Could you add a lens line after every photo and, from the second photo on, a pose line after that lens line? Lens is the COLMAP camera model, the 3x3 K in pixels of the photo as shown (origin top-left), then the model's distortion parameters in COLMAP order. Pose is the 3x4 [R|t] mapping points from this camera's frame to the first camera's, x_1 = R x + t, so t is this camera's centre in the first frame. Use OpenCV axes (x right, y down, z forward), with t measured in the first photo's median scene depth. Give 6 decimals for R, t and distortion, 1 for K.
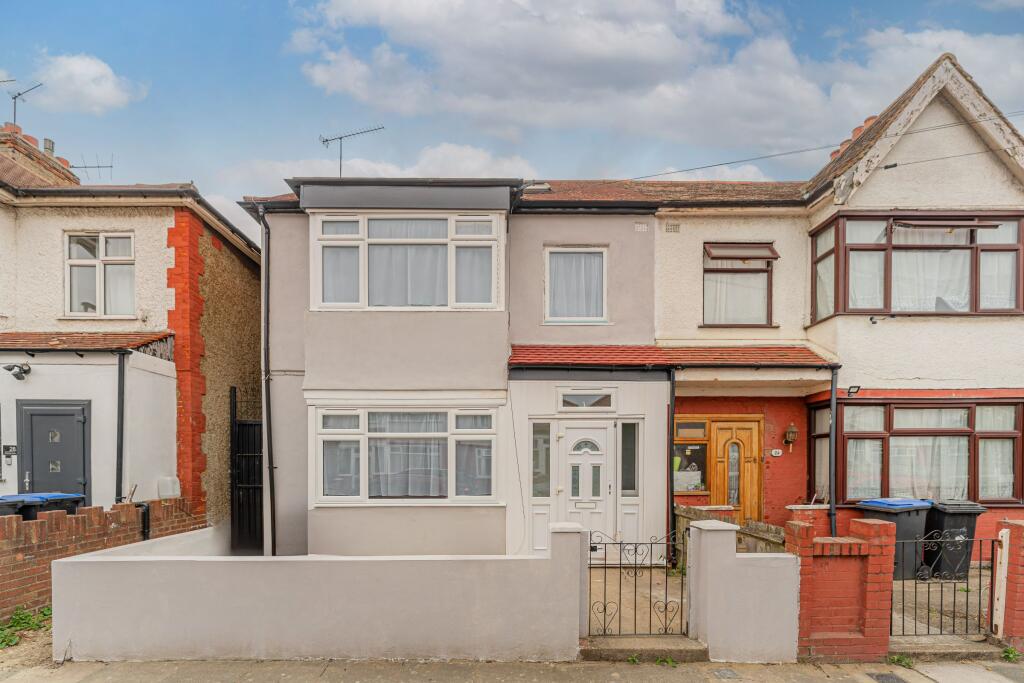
lens RADIAL K [[418.4, 0, 512.0], [0, 418.4, 341.5], [0, 0, 1]] dist [-0.001434, -0.000465]
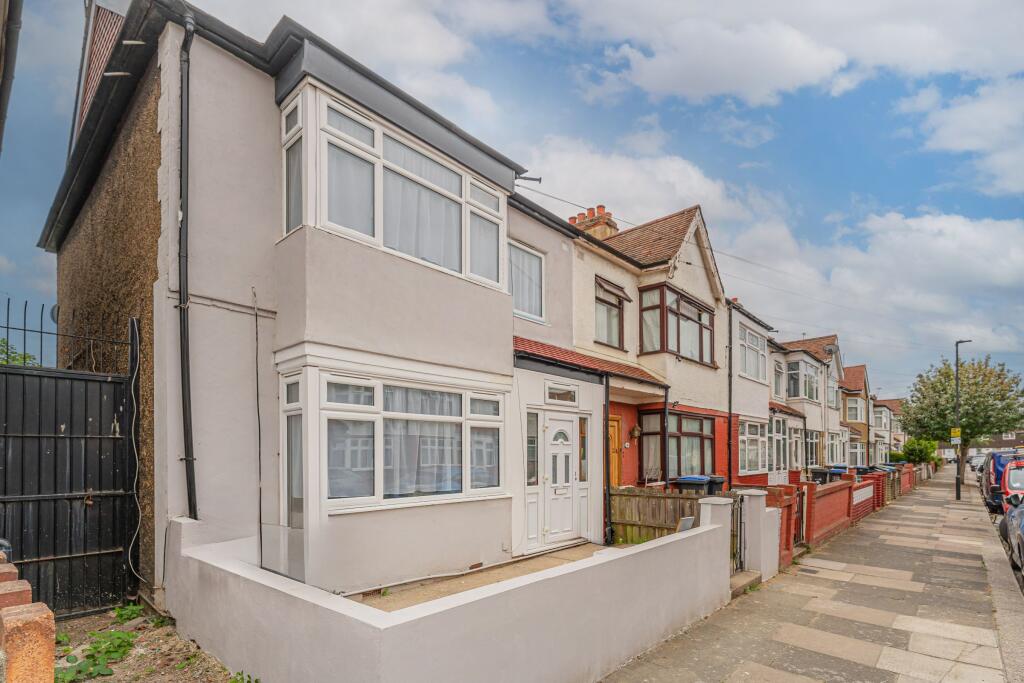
lens RADIAL K [[432.8, 0, 539.4], [0, 432.8, 312.5], [0, 0, 1]] dist [0.000336, -0.000305]
pose [[0.703634, 0.220961, 0.675334, -0.681154], [-0.196847, 0.973839, -0.113533, 0.071779], [-0.682752, -0.053052, 0.728721, 0.226775]]
